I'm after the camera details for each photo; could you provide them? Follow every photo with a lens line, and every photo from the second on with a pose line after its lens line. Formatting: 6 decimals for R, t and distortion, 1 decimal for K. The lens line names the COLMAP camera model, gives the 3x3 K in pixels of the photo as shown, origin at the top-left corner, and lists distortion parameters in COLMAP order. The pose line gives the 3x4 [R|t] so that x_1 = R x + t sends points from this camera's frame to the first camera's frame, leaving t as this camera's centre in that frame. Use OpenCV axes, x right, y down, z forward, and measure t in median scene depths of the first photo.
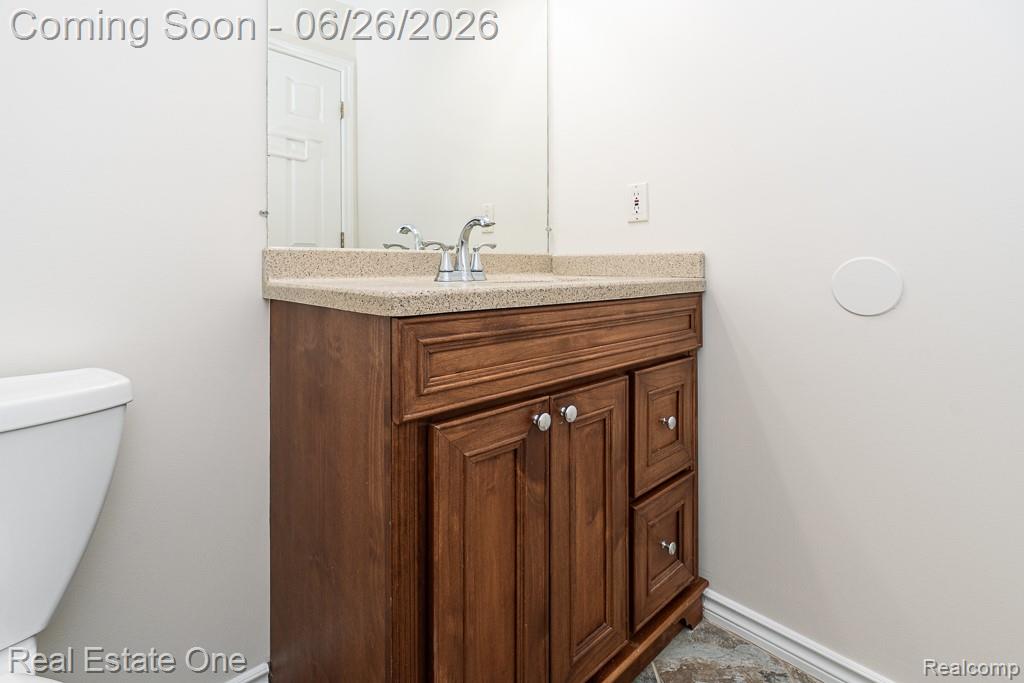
lens RADIAL K [[471.3, 0, 546.1], [0, 471.3, 425.7], [0, 0, 1]] dist [0.000978, 0.000320]
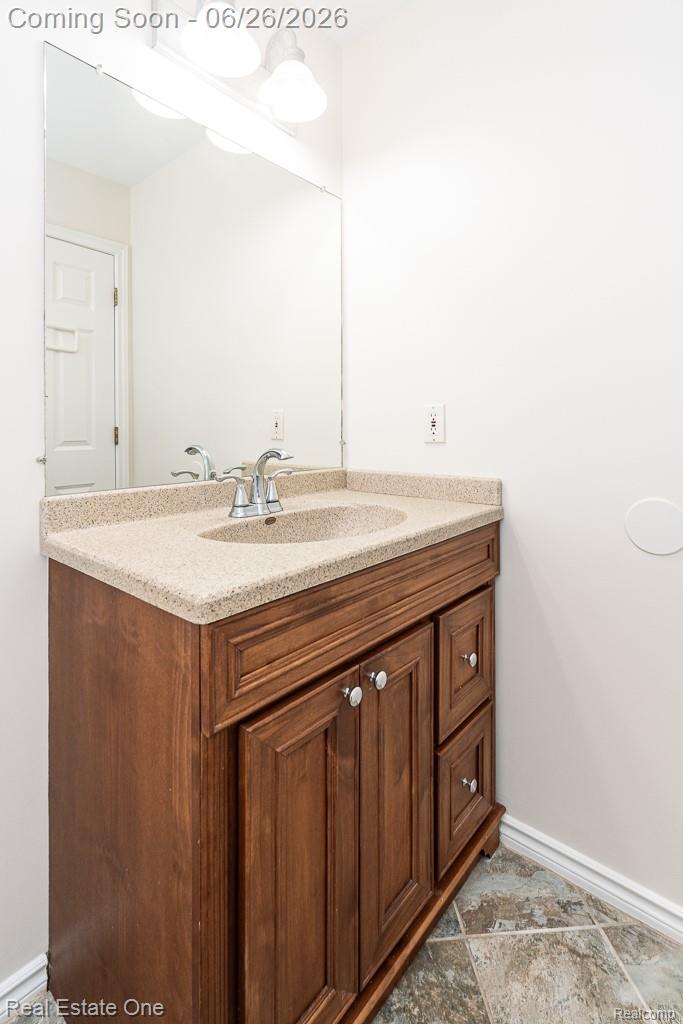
lens RADIAL K [[471.3, 0, 343.8], [0, 471.3, 509.1], [0, 0, 1]] dist [0.000978, 0.000320]
pose [[0.995122, -0.001126, 0.098650, -0.109193], [0.000840, 0.999995, 0.002947, -0.352040], [-0.098653, -0.002849, 0.995118, 0.043622]]
